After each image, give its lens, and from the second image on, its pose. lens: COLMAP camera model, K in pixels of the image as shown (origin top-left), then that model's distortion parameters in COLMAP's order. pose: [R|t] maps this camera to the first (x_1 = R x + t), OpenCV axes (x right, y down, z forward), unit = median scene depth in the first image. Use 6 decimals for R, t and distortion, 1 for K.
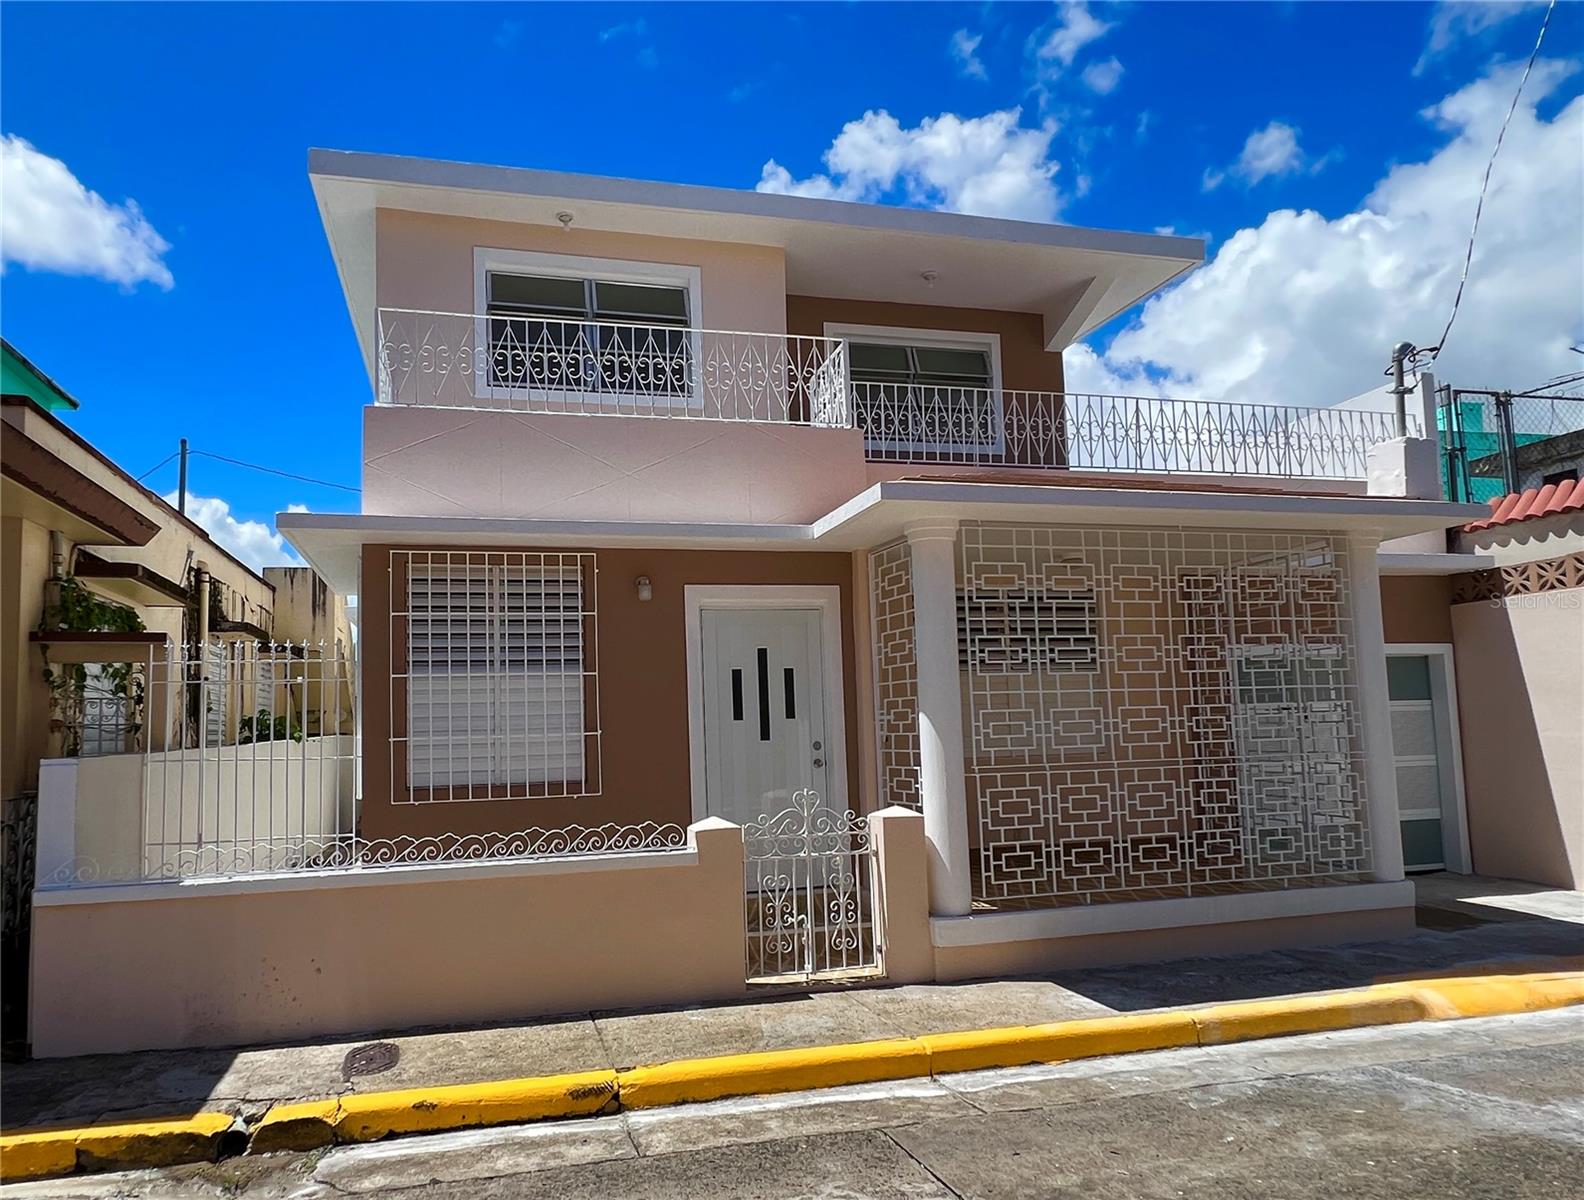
lens RADIAL K [[1087.3, 0, 789.1], [0, 1087.3, 644.9], [0, 0, 1]] dist [-0.003489, 0.000013]
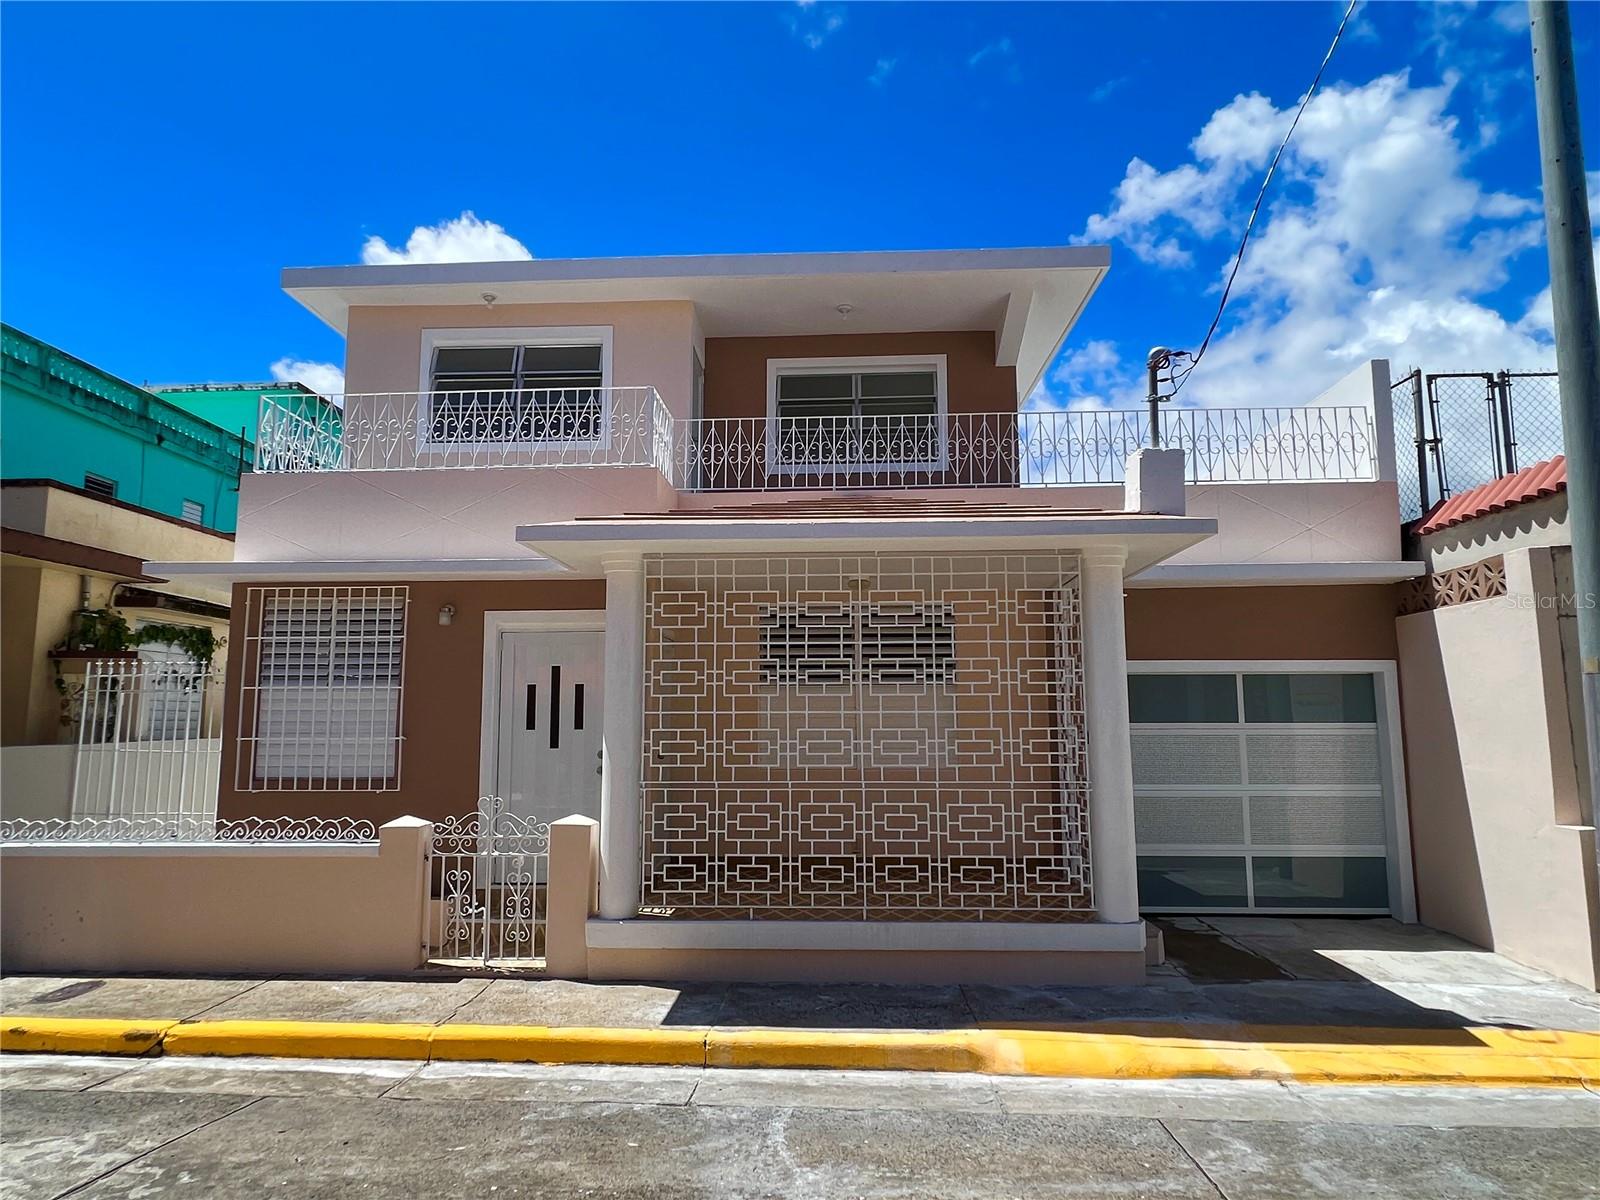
lens RADIAL K [[1026.7, 0, 800.0], [0, 1026.7, 600.0], [0, 0, 1]] dist [-0.004308, 0.002187]
pose [[0.951031, -0.011608, -0.308878, 0.657963], [-0.000092, 0.999284, -0.037839, -0.030457], [0.309096, 0.036015, 0.950349, 0.076422]]
